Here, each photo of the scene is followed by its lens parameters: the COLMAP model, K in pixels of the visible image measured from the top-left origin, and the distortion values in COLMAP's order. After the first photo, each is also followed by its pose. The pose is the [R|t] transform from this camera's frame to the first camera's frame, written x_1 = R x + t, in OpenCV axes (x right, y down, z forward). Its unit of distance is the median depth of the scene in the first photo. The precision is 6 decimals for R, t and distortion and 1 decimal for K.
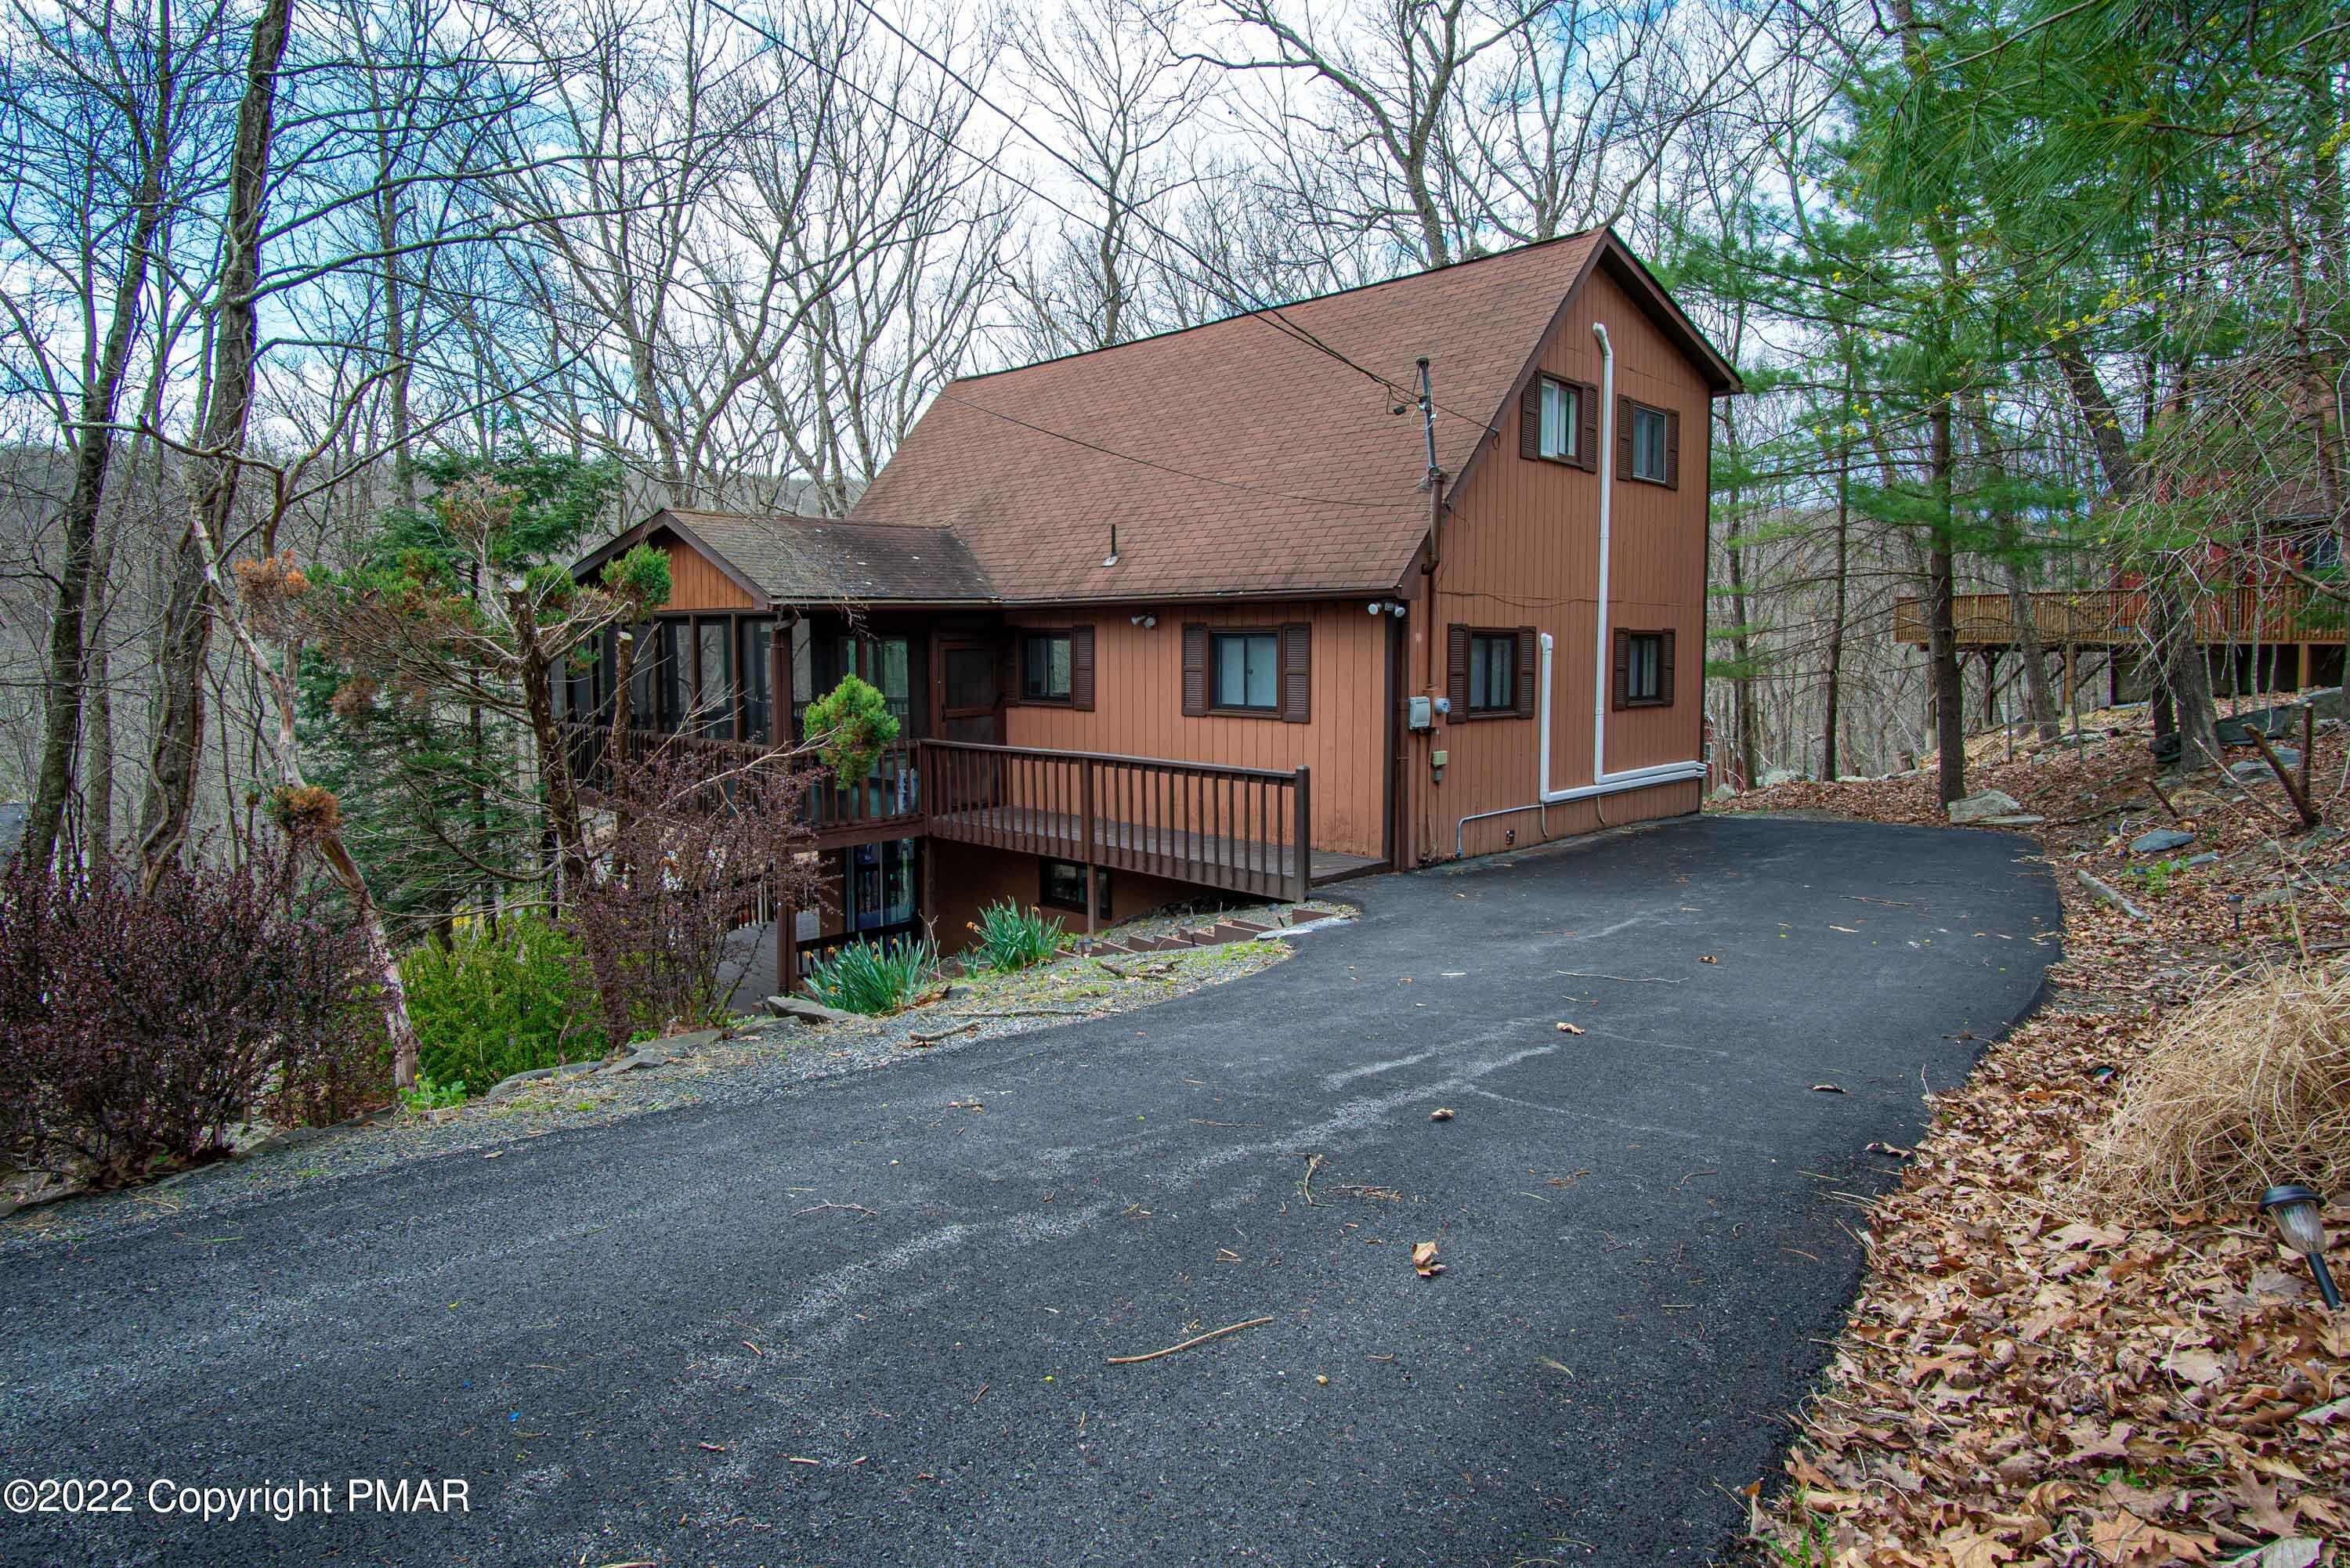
lens RADIAL K [[1325.9, 0, 1186.9], [0, 1325.9, 780.8], [0, 0, 1]] dist [-0.021715, 0.002407]
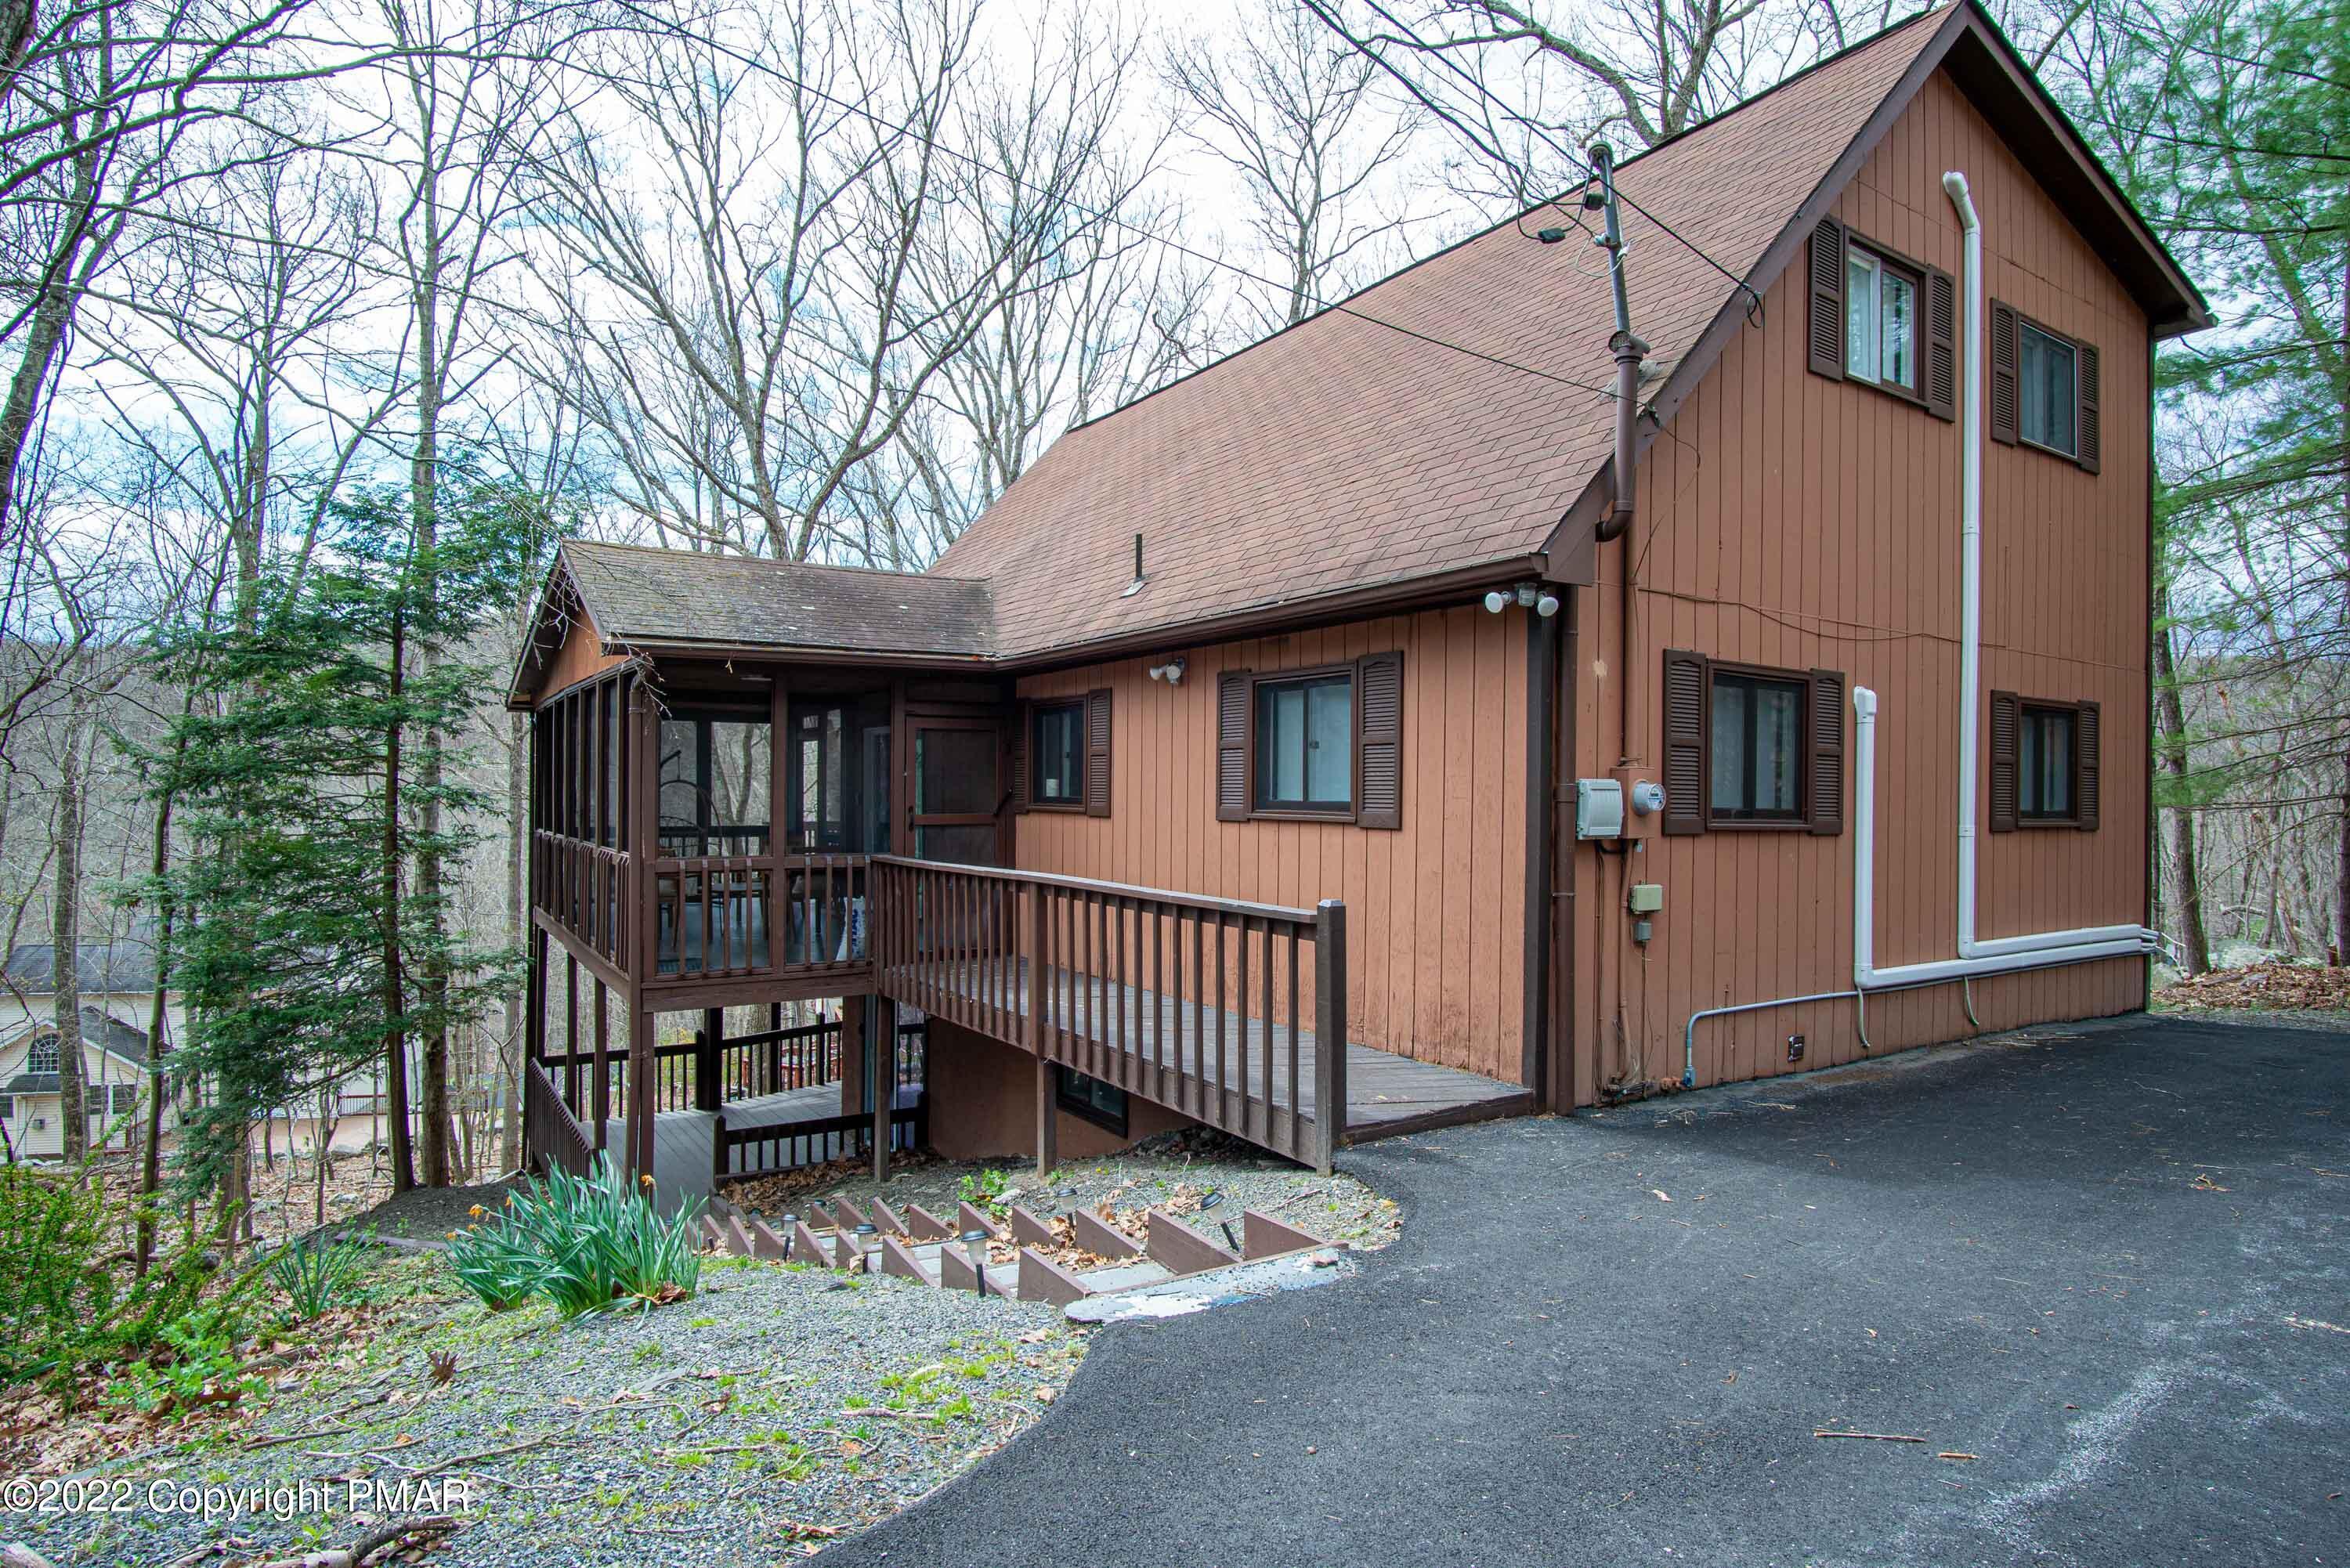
lens RADIAL K [[1234.7, 0, 1169.3], [0, 1234.7, 827.0], [0, 0, 1]] dist [-0.020392, 0.000687]
pose [[0.968382, 0.013213, -0.249121, 0.119949], [-0.034416, 0.996124, -0.080948, 0.001053], [0.247086, 0.086962, 0.965084, 0.442626]]
